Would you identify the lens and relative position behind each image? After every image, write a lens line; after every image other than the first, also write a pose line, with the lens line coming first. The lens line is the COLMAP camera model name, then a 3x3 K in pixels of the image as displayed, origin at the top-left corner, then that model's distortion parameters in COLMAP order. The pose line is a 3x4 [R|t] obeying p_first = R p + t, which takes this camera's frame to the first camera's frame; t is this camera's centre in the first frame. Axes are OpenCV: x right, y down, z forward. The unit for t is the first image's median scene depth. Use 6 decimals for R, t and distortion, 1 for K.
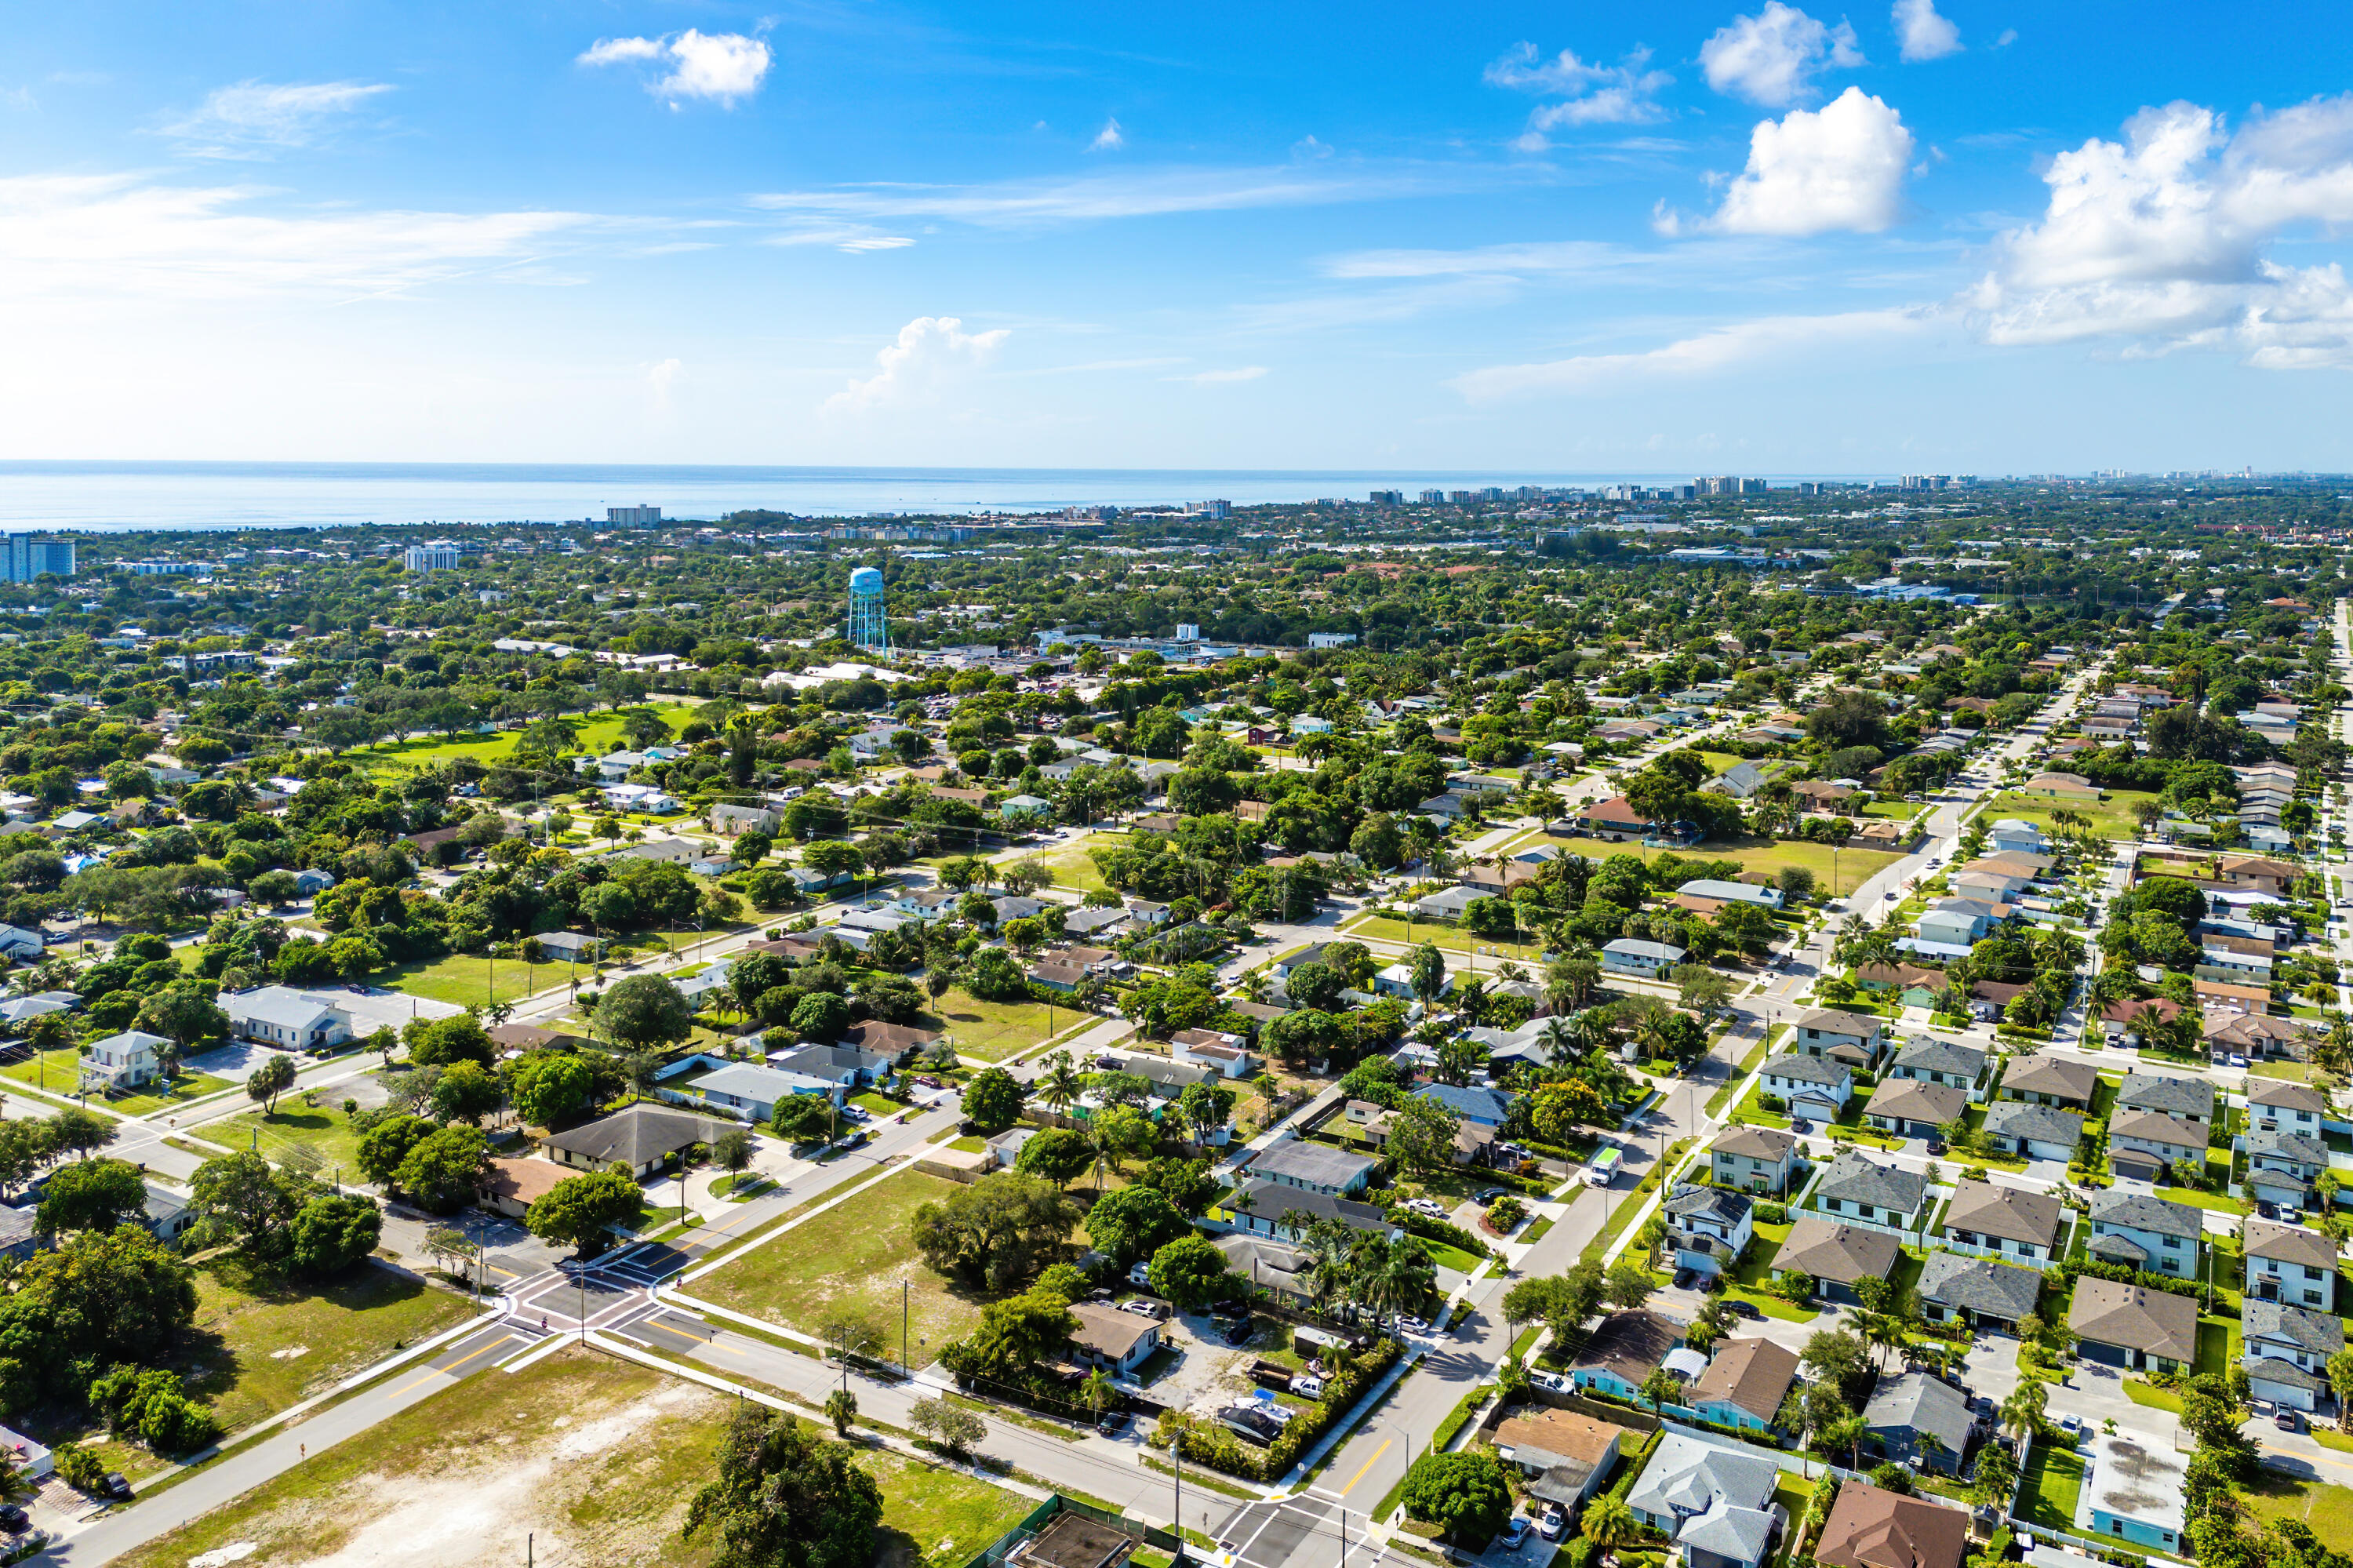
lens RADIAL K [[1811.6, 0, 1179.7], [0, 1811.6, 852.2], [0, 0, 1]] dist [0.066124, -0.082102]
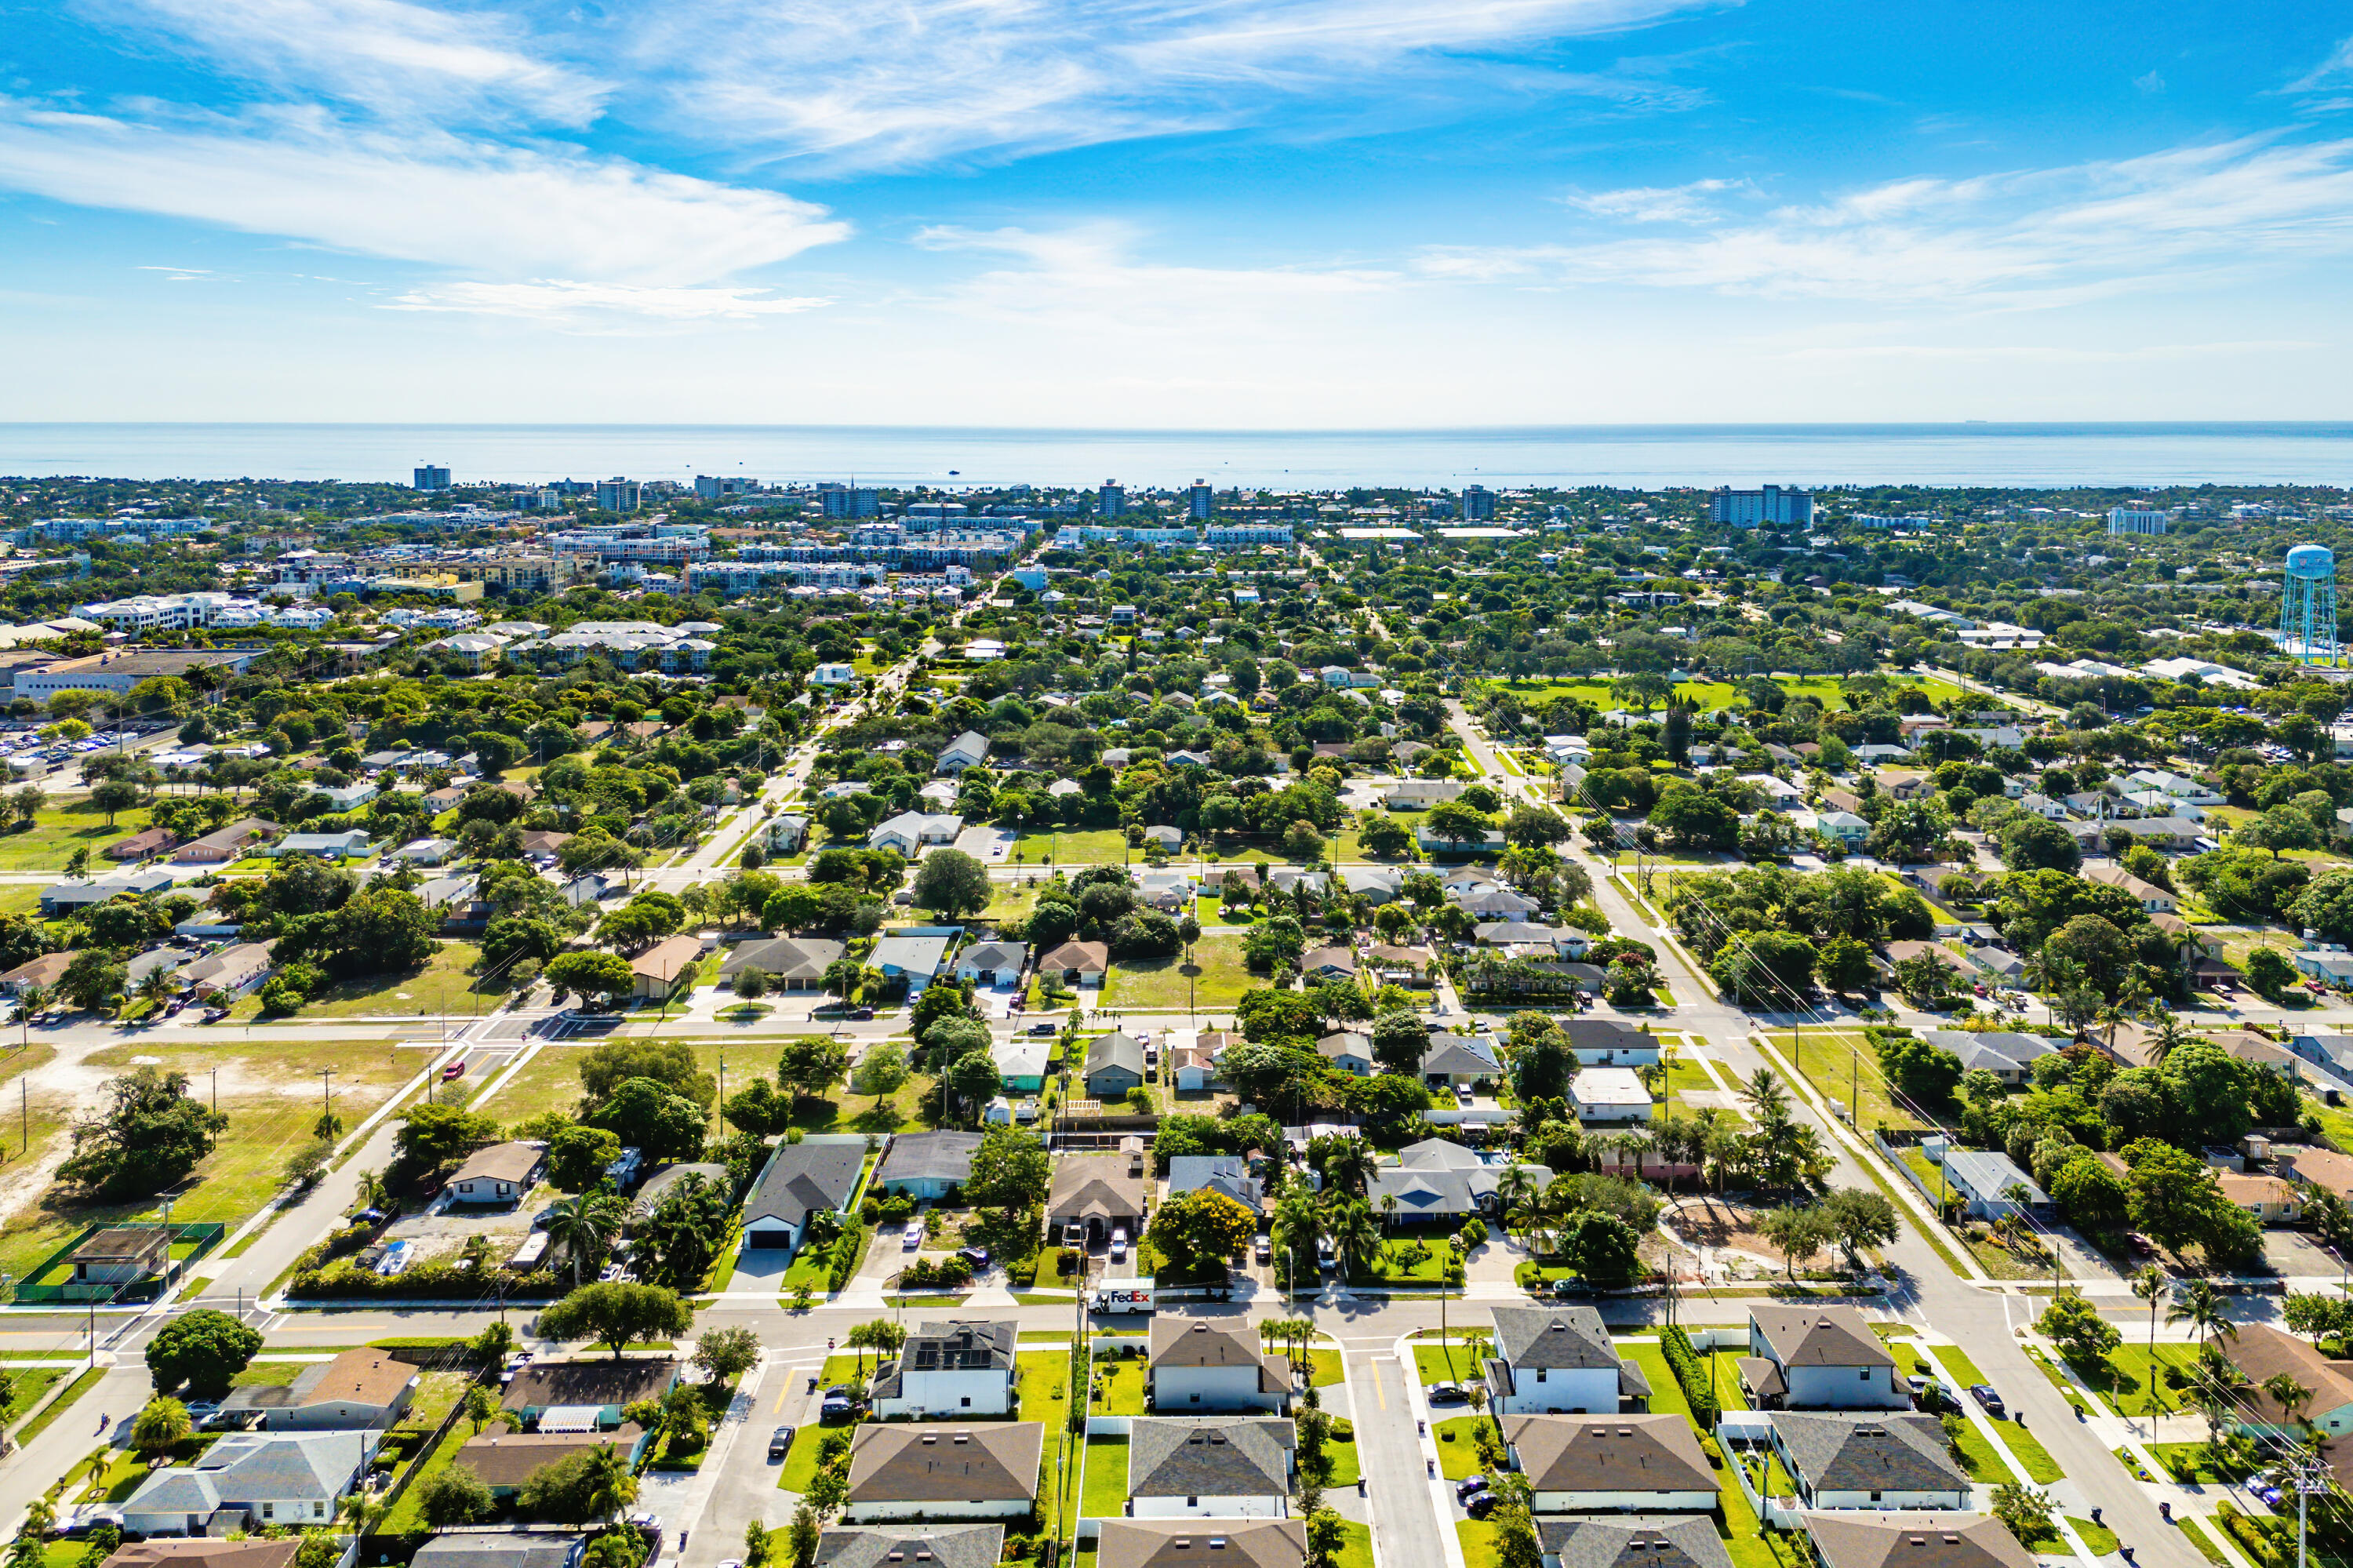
lens RADIAL K [[1795.8, 0, 1176.5], [0, 1795.8, 784.0], [0, 0, 1]] dist [0.064919, -0.069762]
pose [[0.510082, 0.167795, -0.843600, 0.759096], [-0.180163, 0.979873, 0.085965, -0.100472], [0.841045, 0.108137, 0.530046, 0.511589]]
